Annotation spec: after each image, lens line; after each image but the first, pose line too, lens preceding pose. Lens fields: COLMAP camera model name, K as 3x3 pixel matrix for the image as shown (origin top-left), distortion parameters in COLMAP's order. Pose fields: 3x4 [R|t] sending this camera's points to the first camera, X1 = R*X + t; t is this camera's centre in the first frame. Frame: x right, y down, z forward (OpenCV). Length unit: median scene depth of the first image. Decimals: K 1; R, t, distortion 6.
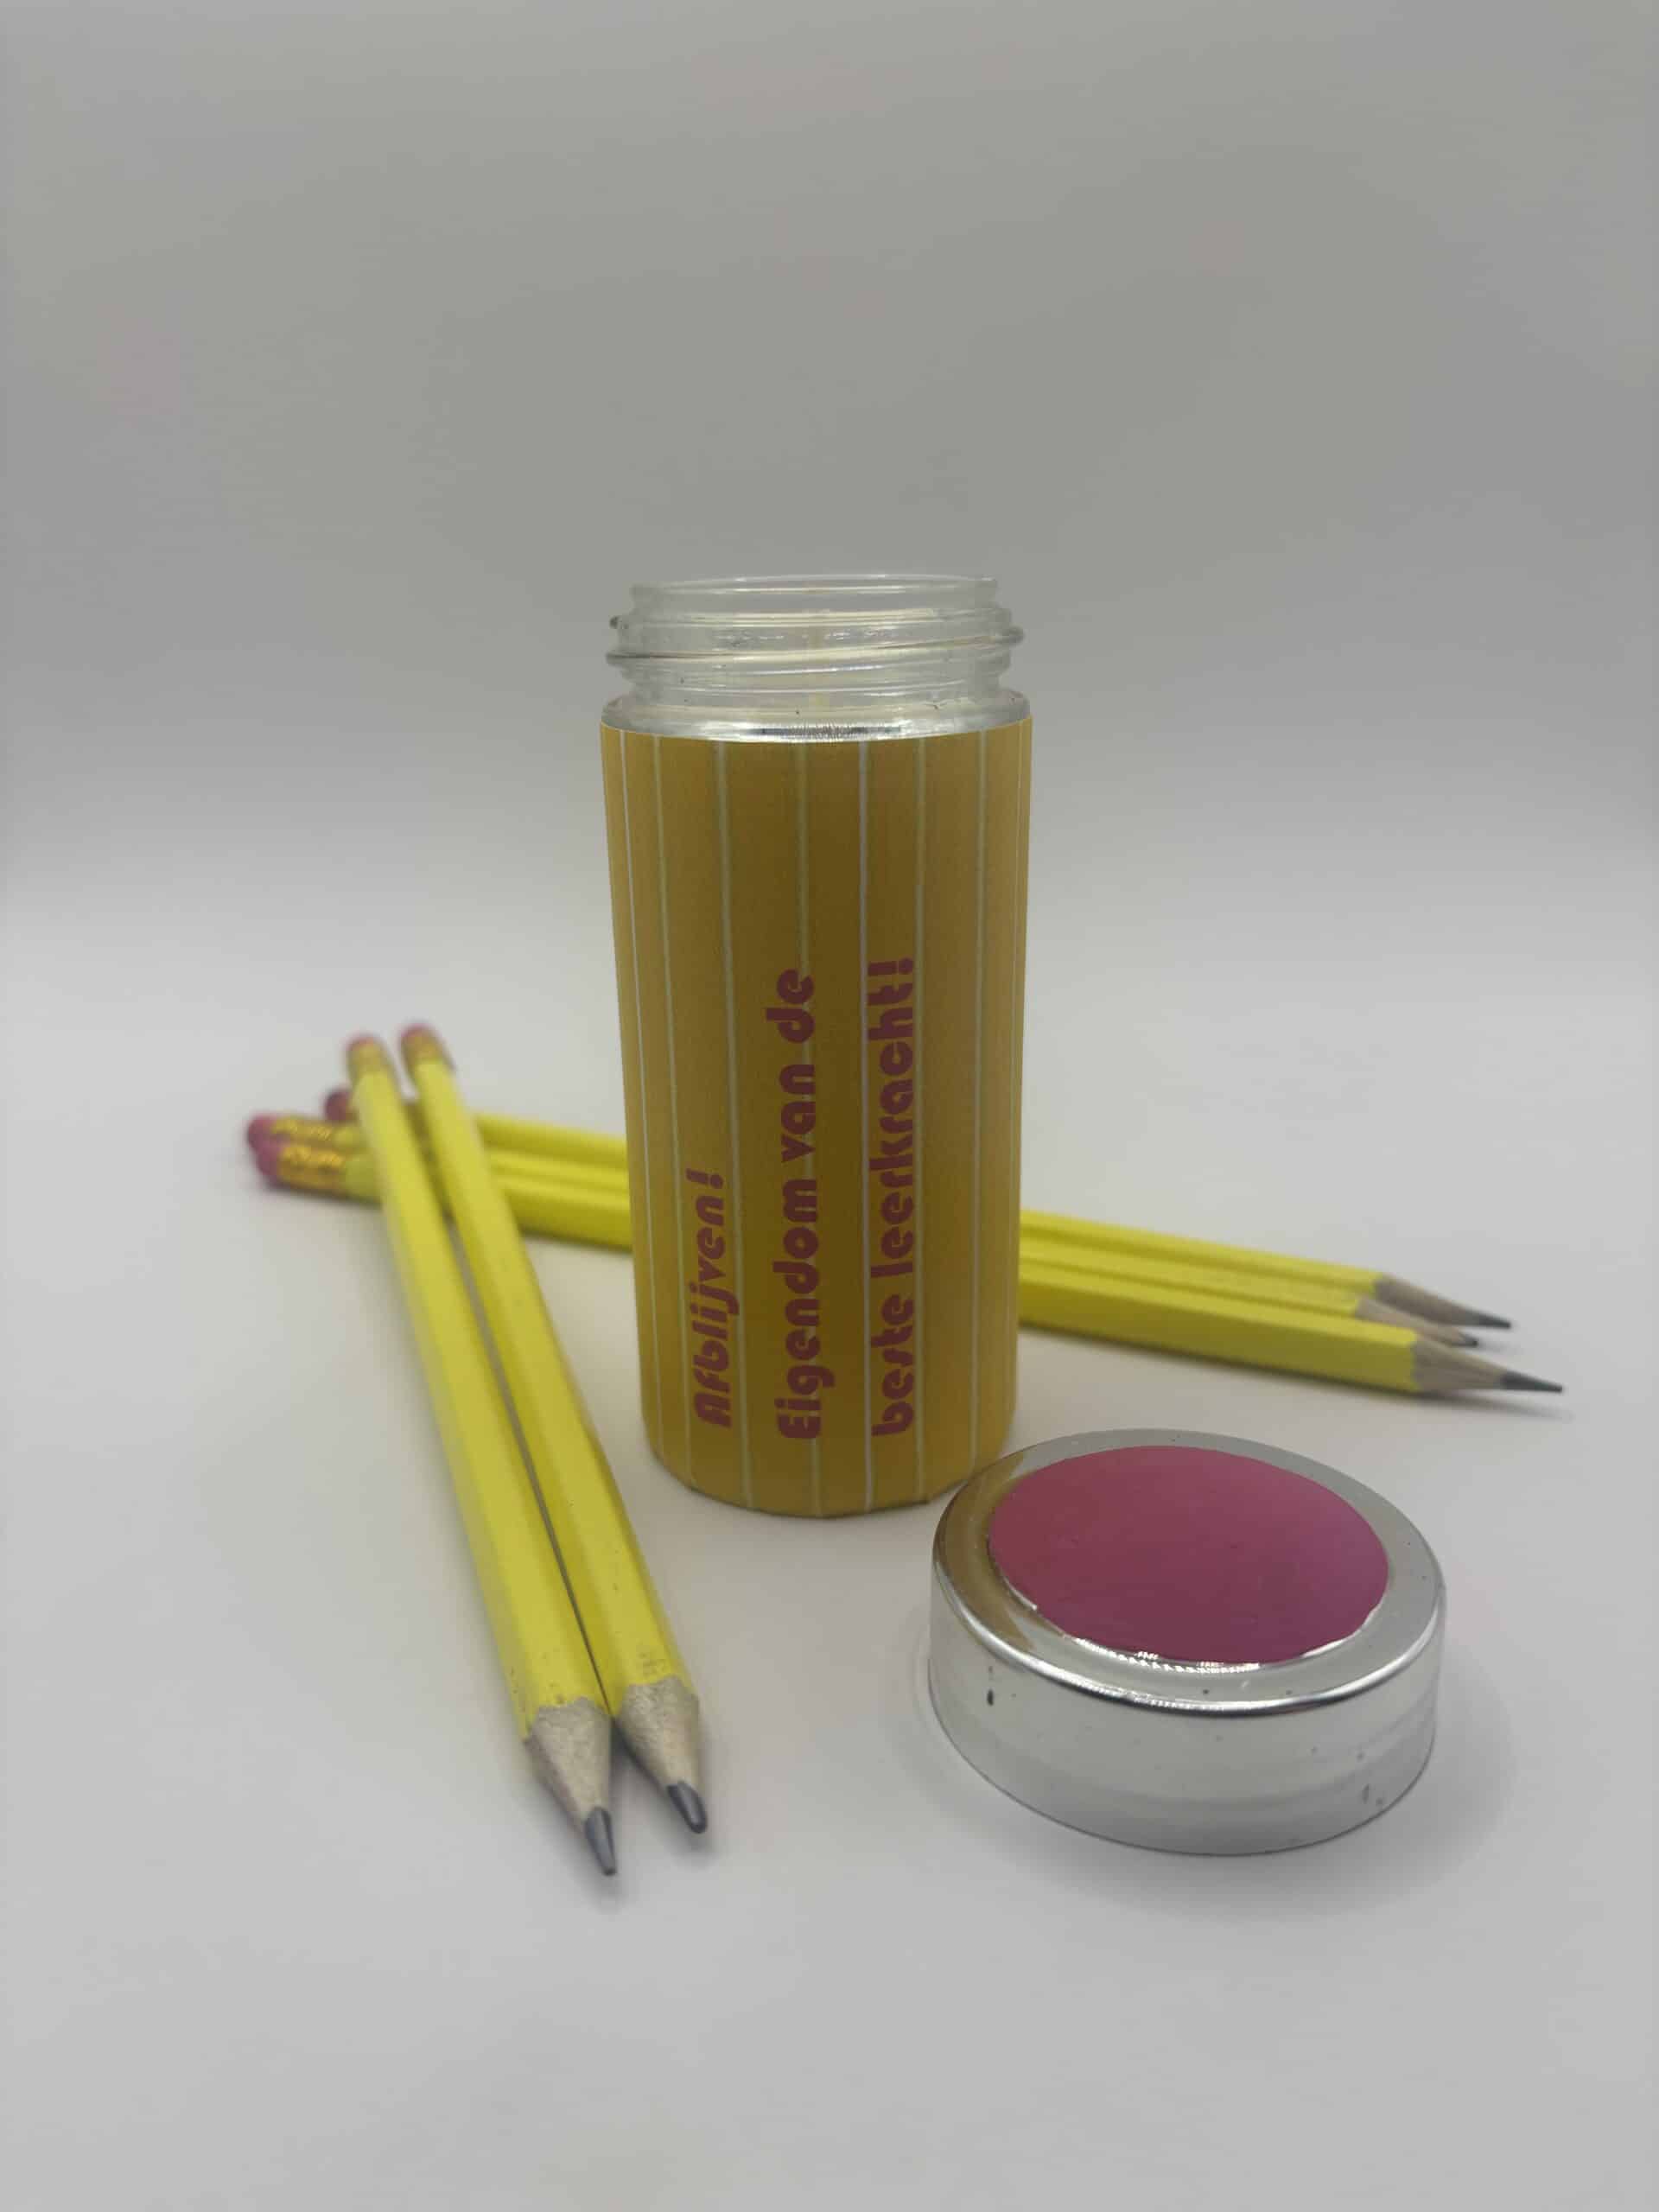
lens RADIAL K [[1719.2, 0, 829.5], [0, 1719.2, 1106.0], [0, 0, 1]] dist [-0.015506, -0.003487]
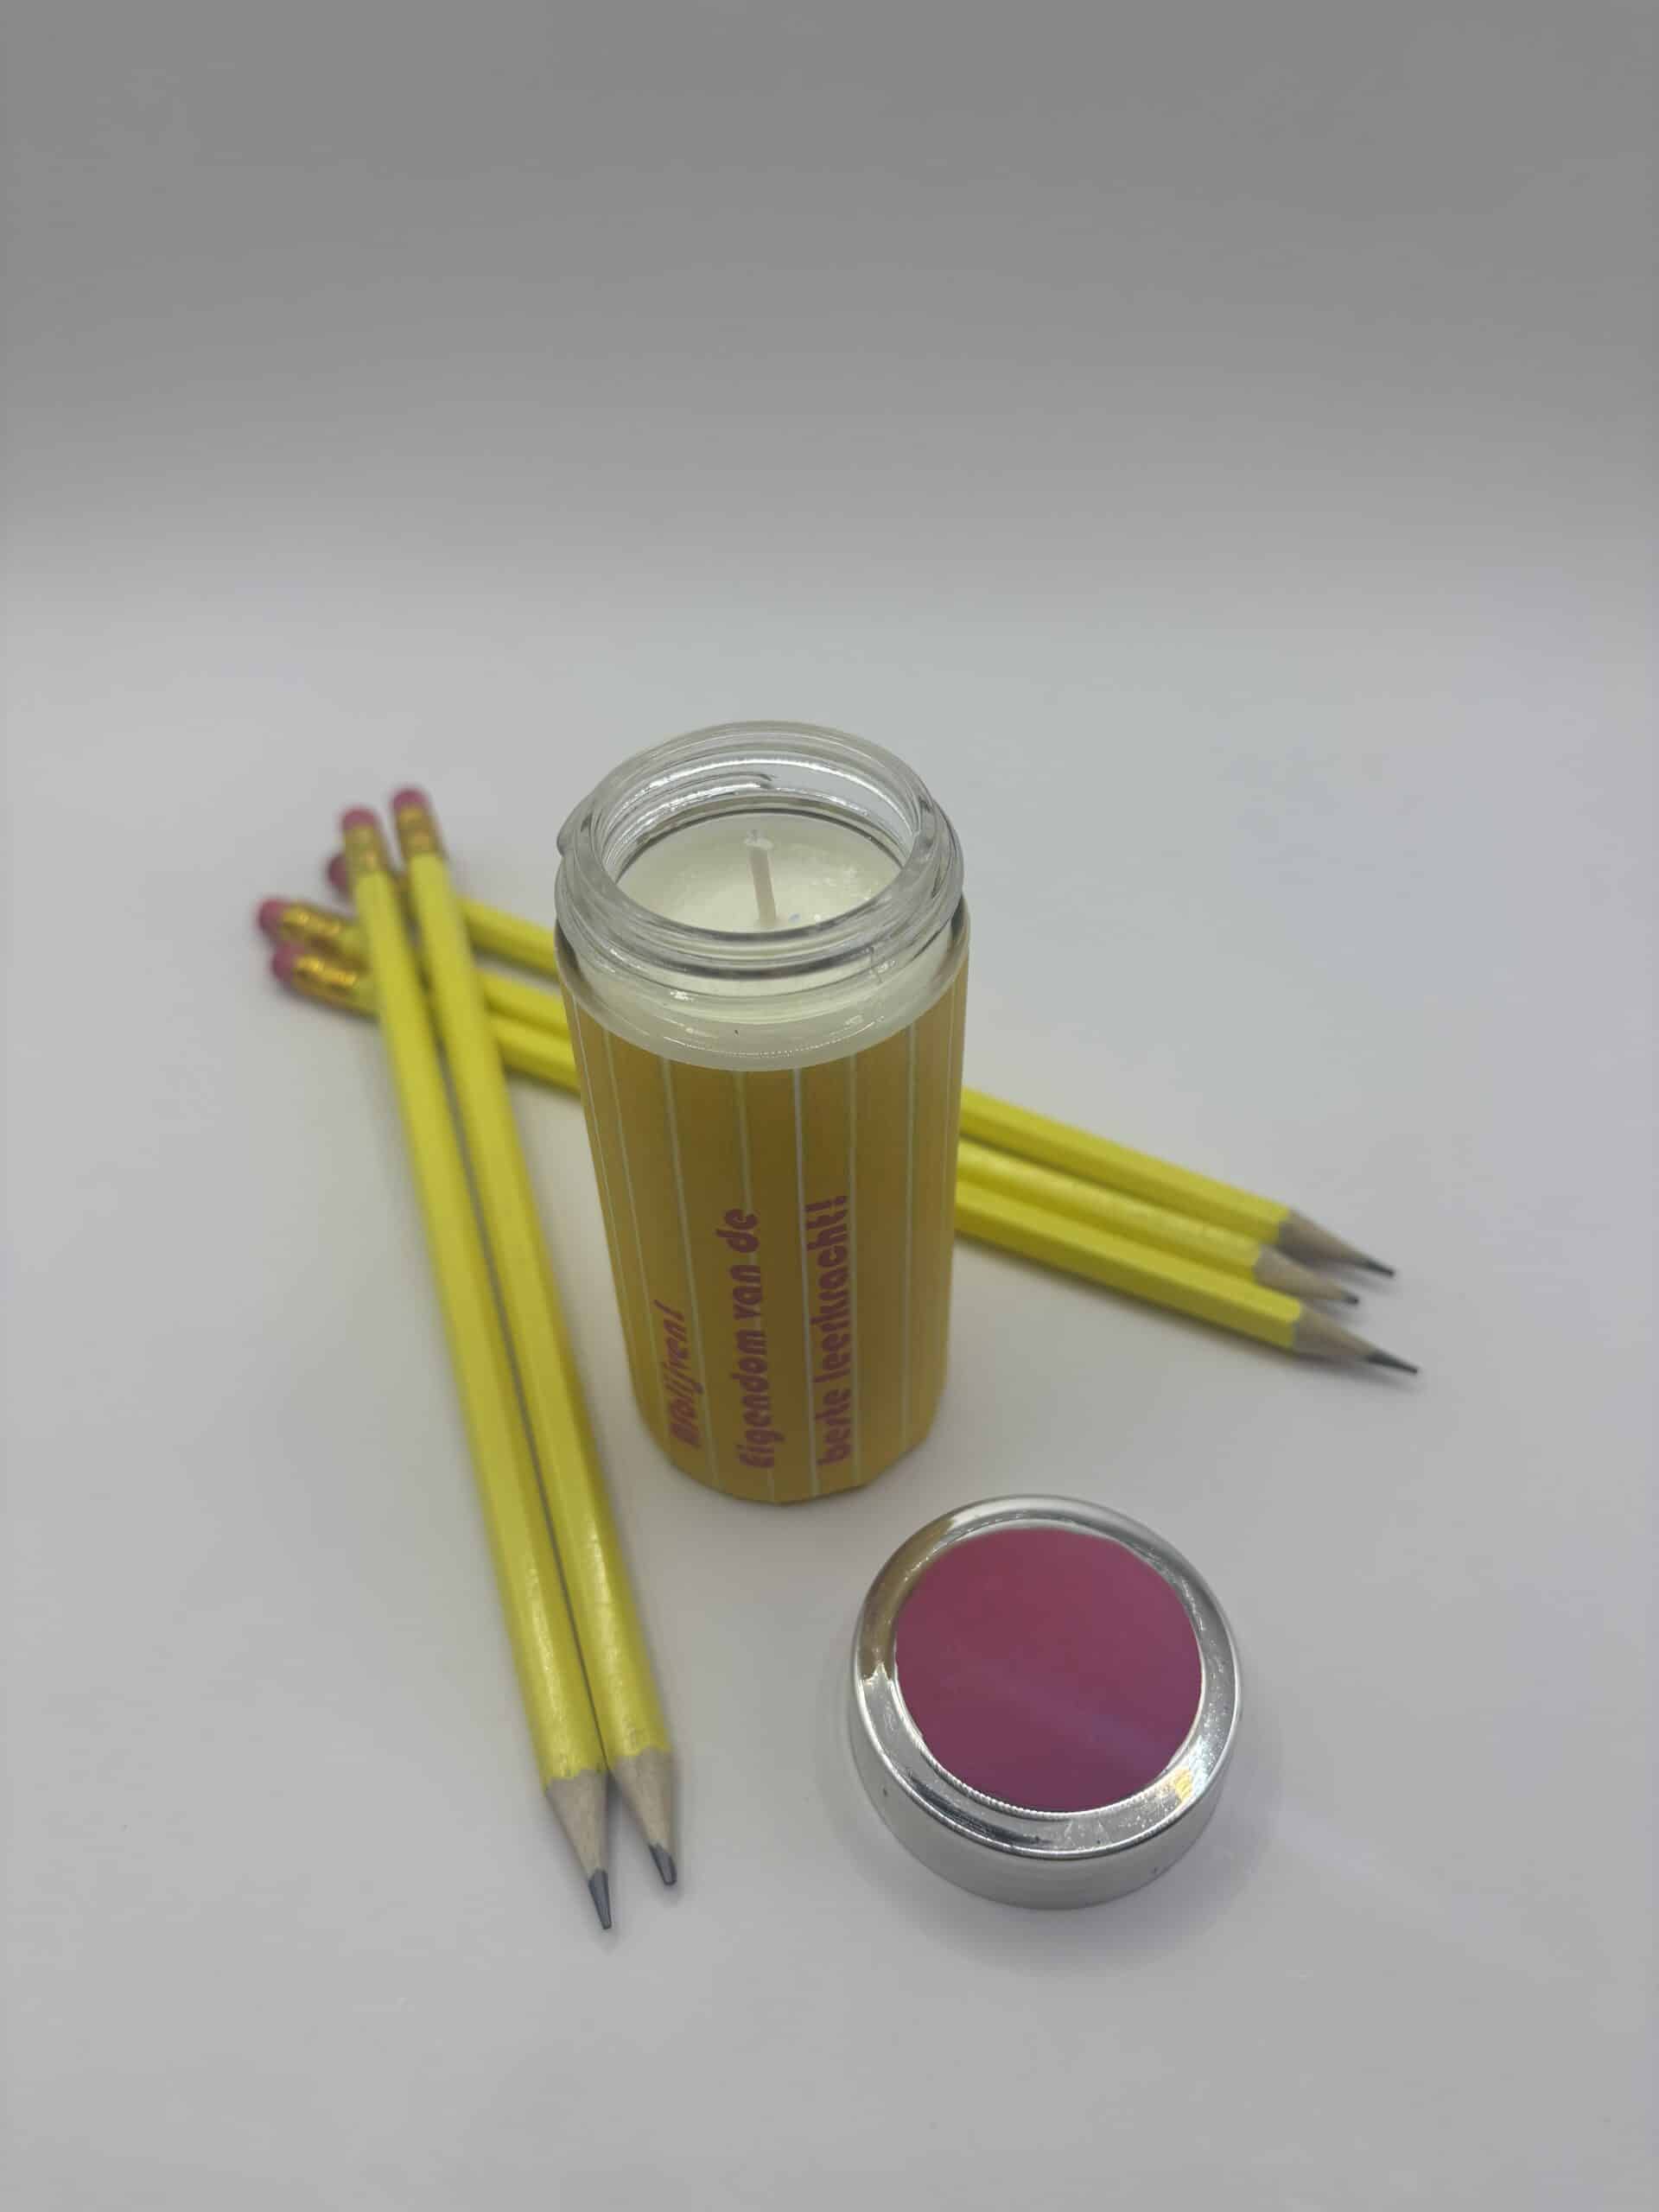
lens RADIAL K [[1719.2, 0, 829.5], [0, 1719.2, 1106.0], [0, 0, 1]] dist [-0.015506, -0.003487]
pose [[0.999761, 0.014052, -0.016777, 0.053300], [-0.004814, 0.889055, 0.457776, -0.620832], [0.021349, -0.457585, 0.888909, 0.041847]]
